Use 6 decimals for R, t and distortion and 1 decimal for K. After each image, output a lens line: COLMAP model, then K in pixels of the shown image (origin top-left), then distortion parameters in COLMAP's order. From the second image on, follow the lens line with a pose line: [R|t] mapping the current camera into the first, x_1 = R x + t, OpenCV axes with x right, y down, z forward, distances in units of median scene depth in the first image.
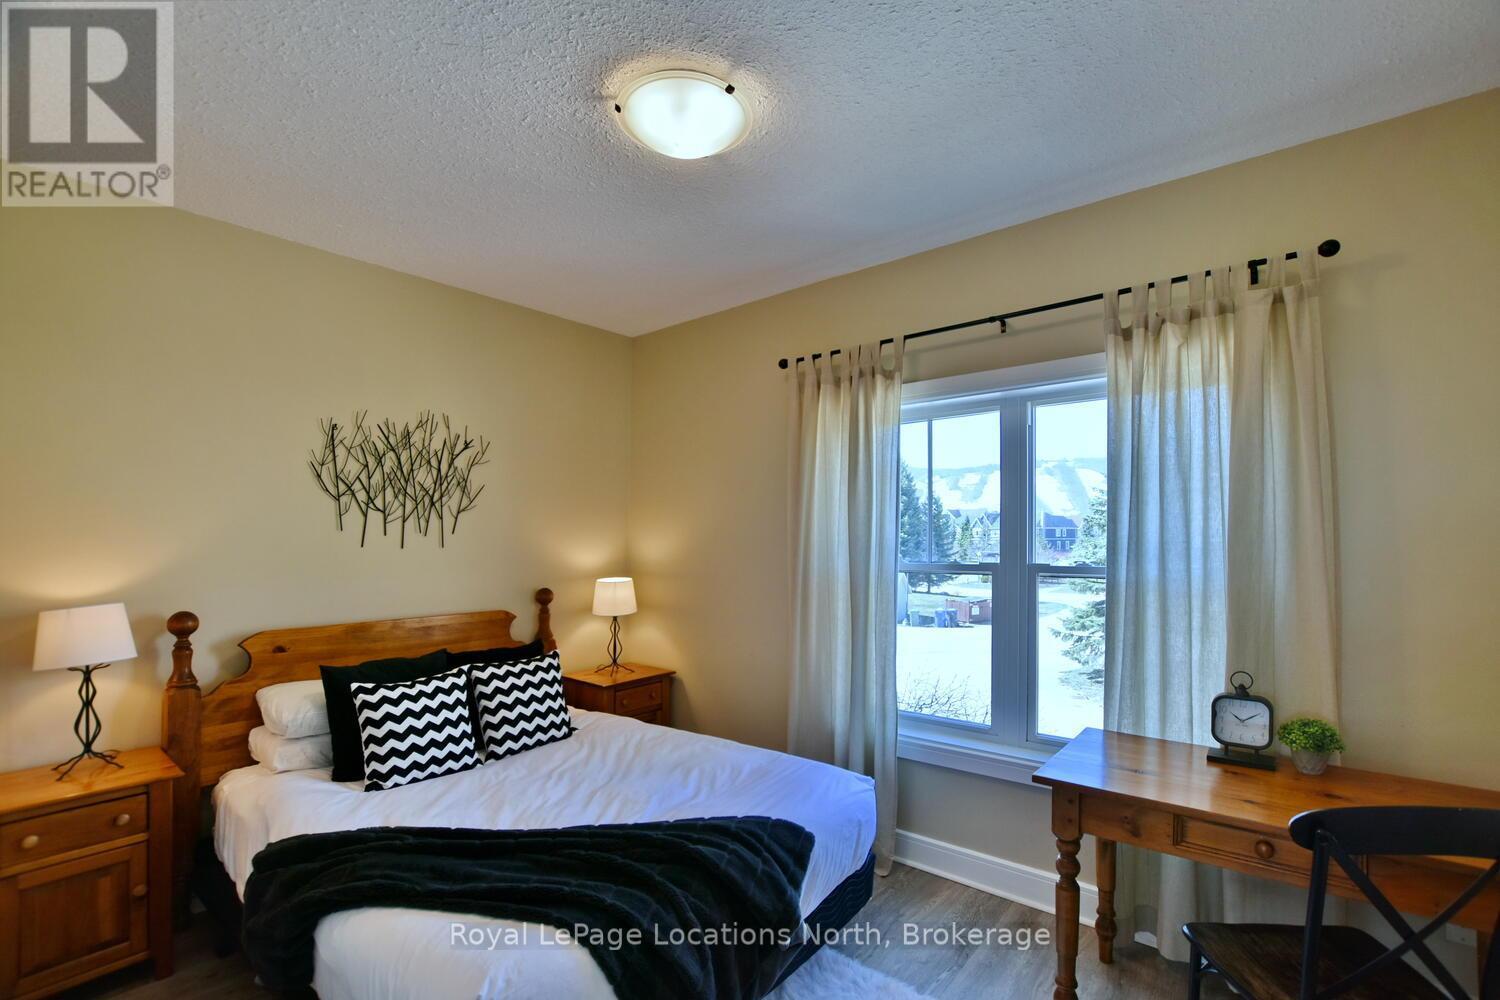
lens RADIAL K [[682.3, 0, 751.1], [0, 682.3, 545.9], [0, 0, 1]] dist [-0.000026, -0.000107]
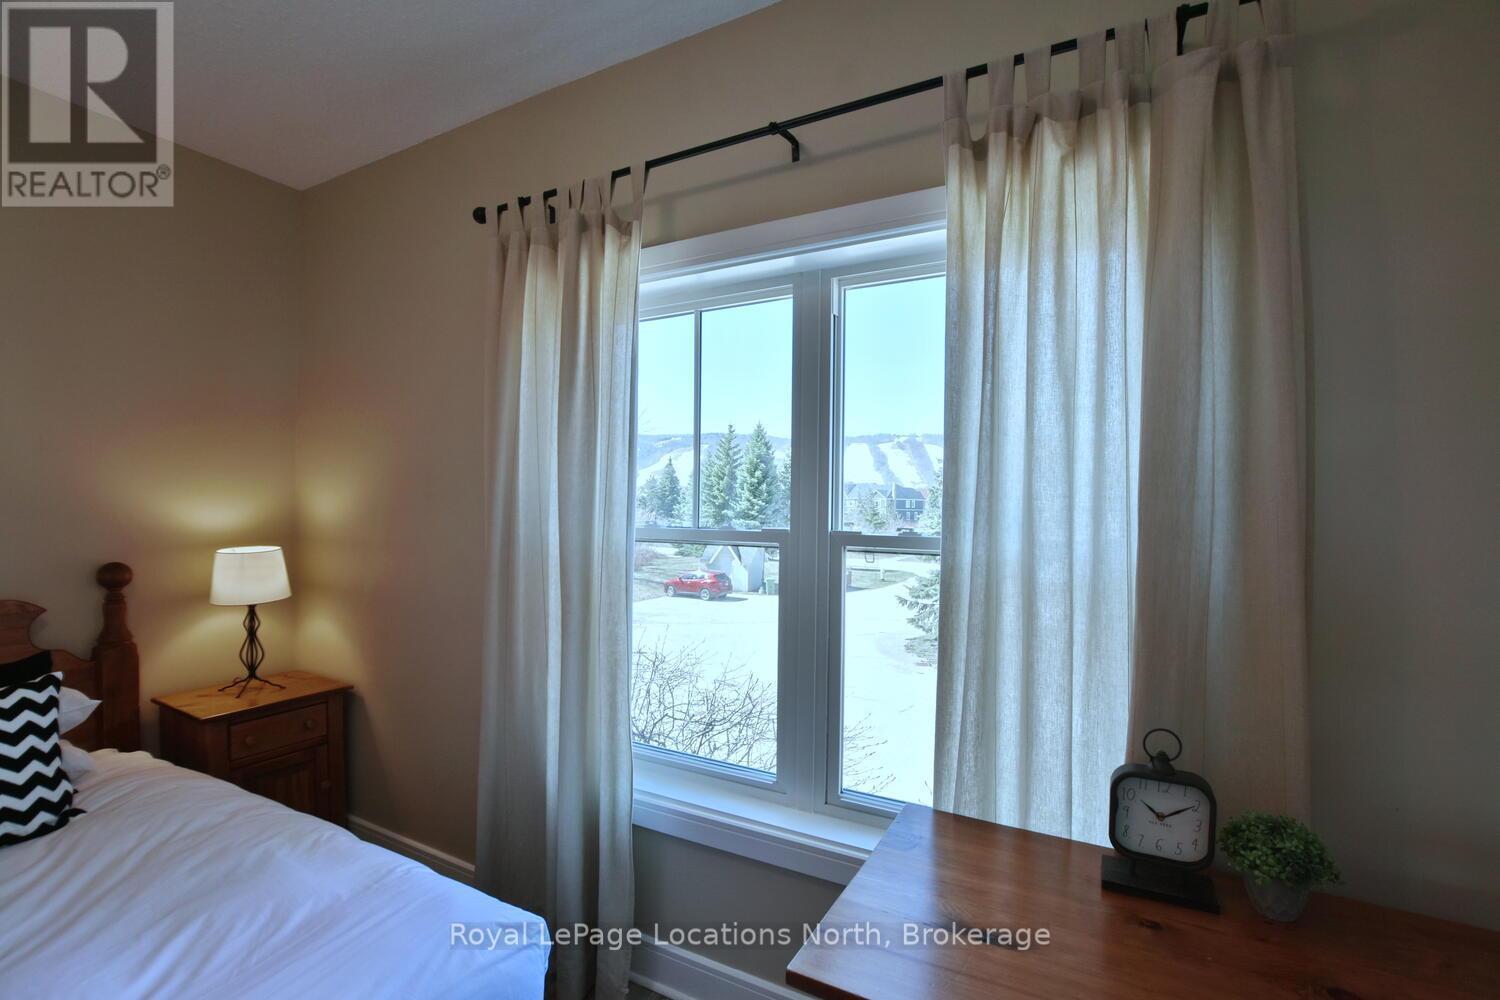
lens RADIAL K [[666.6, 0, 743.1], [0, 666.6, 516.5], [0, 0, 1]] dist [-0.001169, 0.000091]
pose [[0.983998, 0.014062, 0.177624, 0.227051], [-0.014785, 0.999887, 0.002744, 0.012277], [-0.177566, -0.005327, 0.984095, 0.421067]]
